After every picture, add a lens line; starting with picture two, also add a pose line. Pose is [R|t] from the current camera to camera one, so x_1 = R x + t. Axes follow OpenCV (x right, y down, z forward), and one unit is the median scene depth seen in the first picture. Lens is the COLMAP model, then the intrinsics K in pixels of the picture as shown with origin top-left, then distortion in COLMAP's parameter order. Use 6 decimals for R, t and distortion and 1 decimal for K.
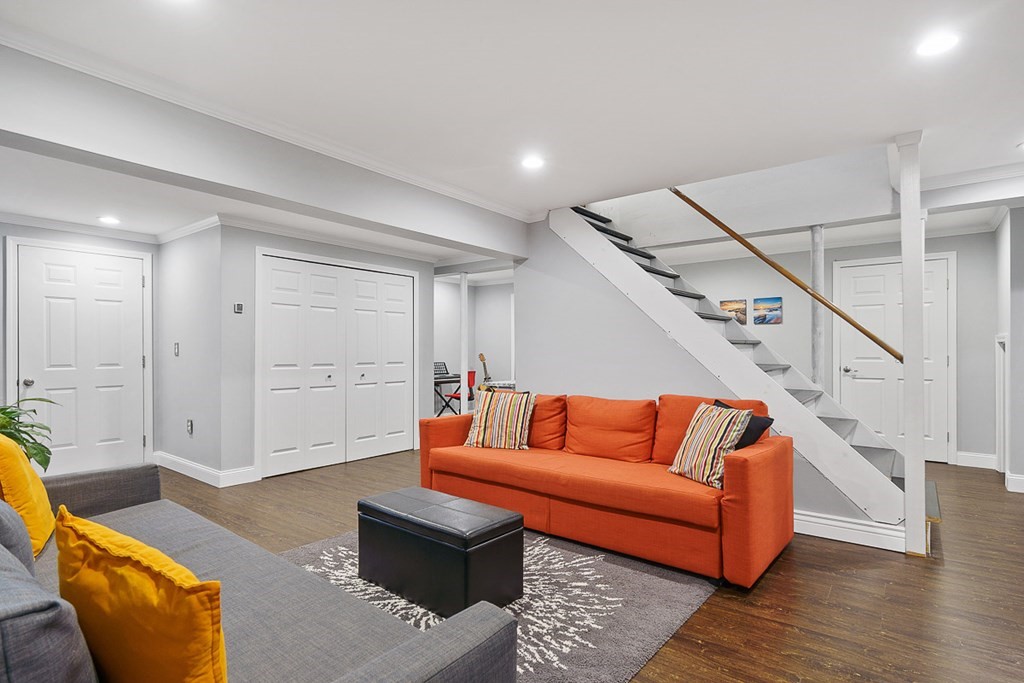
lens RADIAL K [[518.4, 0, 512.0], [0, 518.4, 341.5], [0, 0, 1]] dist [-0.001185, -0.000057]
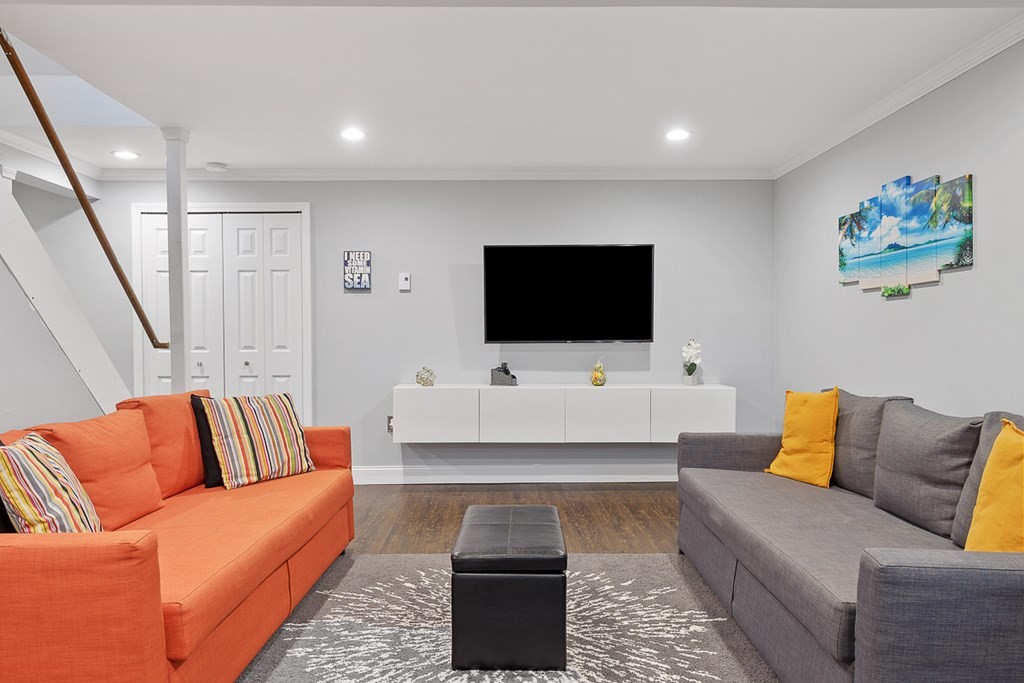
lens RADIAL K [[771.7, 0, 506.3], [0, 771.7, 340.0], [0, 0, 1]] dist [-0.000113, -0.001148]
pose [[-0.617767, 0.003111, 0.786355, -0.946035], [-0.007882, 0.999917, -0.010148, 0.044074], [-0.786321, -0.012467, -0.617692, 1.548981]]
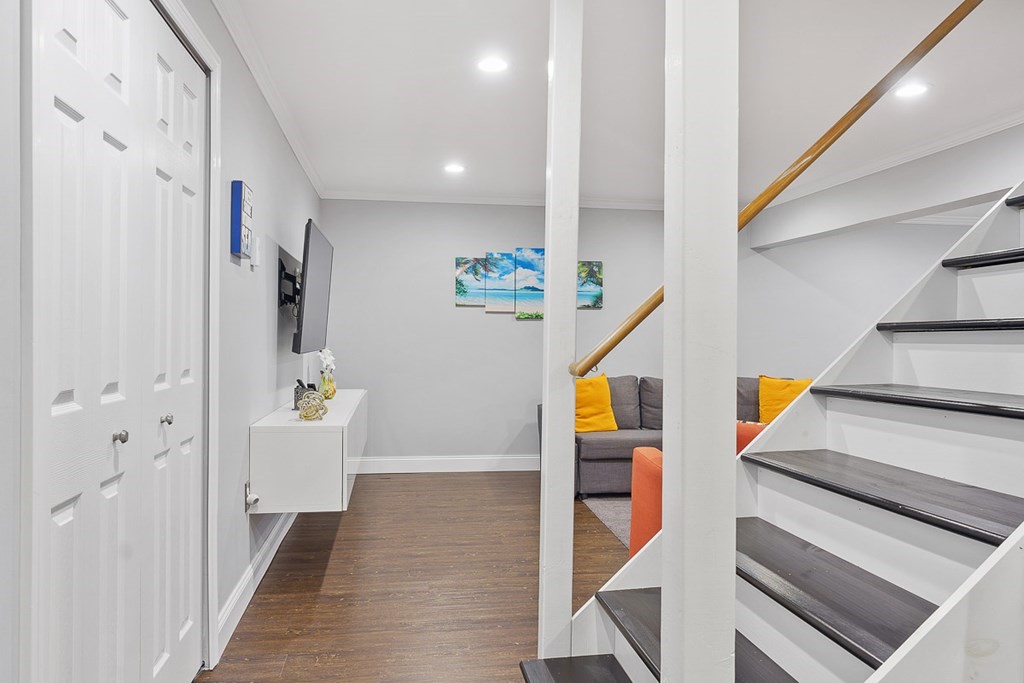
lens RADIAL K [[717.8, 0, 512.0], [0, 717.8, 341.5], [0, 0, 1]] dist [-0.011875, -0.003367]
pose [[-0.686298, 0.005316, -0.727301, 1.417585], [0.007853, 0.999969, -0.000102, 0.010595], [0.727278, -0.005782, -0.686318, 1.552664]]
